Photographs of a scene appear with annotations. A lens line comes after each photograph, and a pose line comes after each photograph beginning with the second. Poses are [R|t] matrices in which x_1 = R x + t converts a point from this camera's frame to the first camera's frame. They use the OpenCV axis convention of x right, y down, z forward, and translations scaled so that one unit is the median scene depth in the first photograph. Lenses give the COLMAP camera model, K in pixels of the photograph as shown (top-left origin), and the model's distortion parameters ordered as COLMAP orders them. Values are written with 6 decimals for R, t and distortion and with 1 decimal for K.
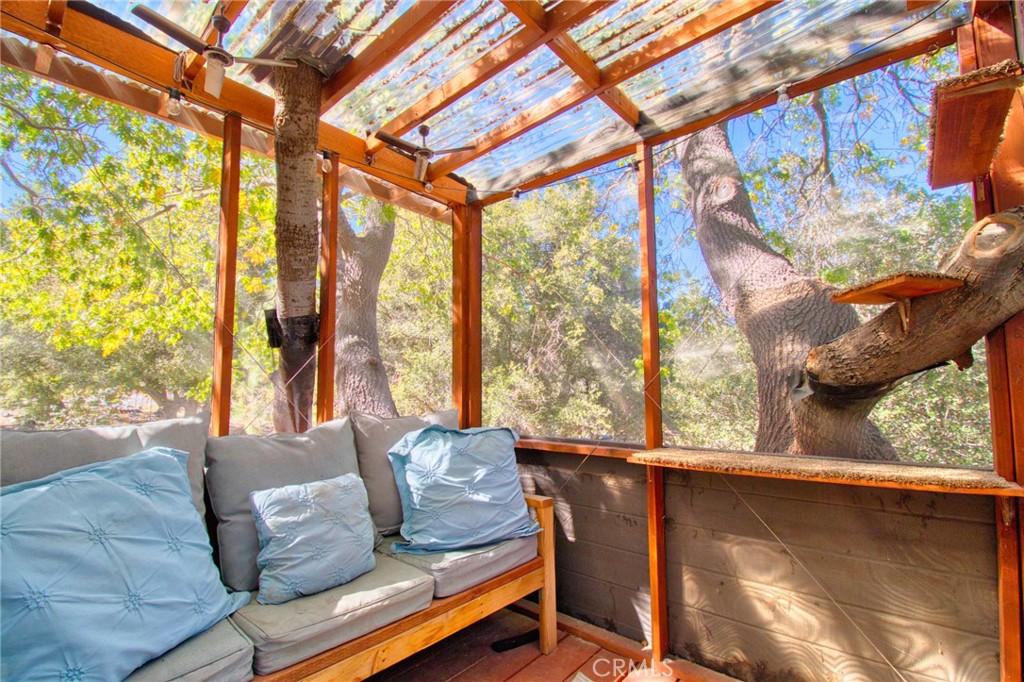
lens RADIAL K [[470.5, 0, 513.0], [0, 470.5, 344.7], [0, 0, 1]] dist [0.002360, -0.000576]
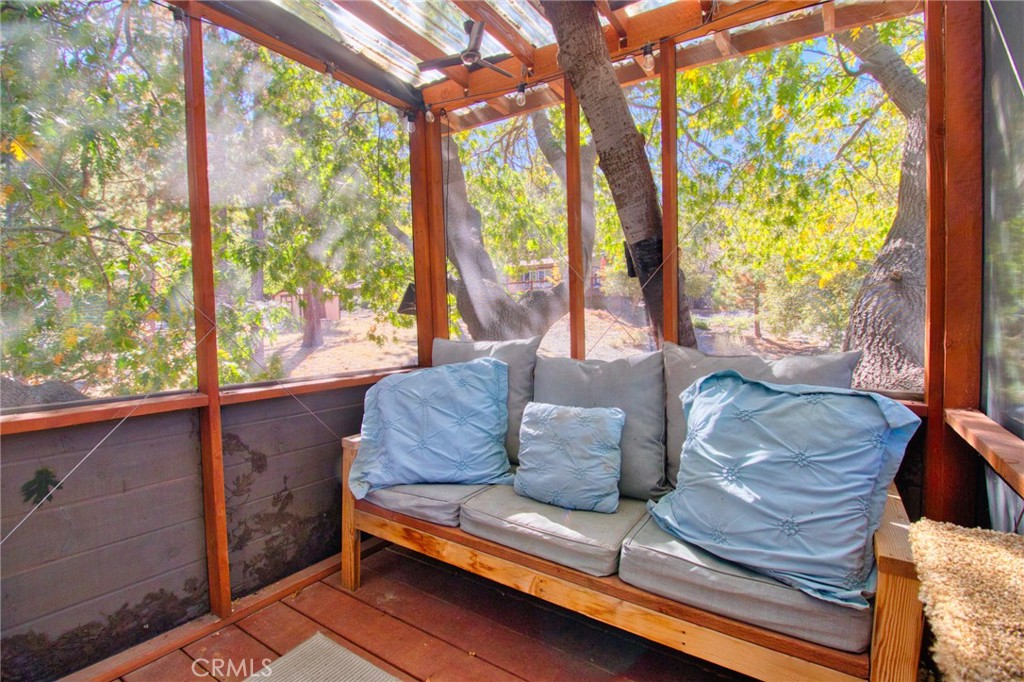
lens RADIAL K [[470.5, 0, 514.3], [0, 470.5, 338.3], [0, 0, 1]] dist [0.002360, -0.000576]
pose [[0.123830, 0.040294, -0.991485, 0.573132], [0.097101, 0.993888, 0.052519, 0.067141], [0.987541, -0.102777, 0.119161, 0.731355]]
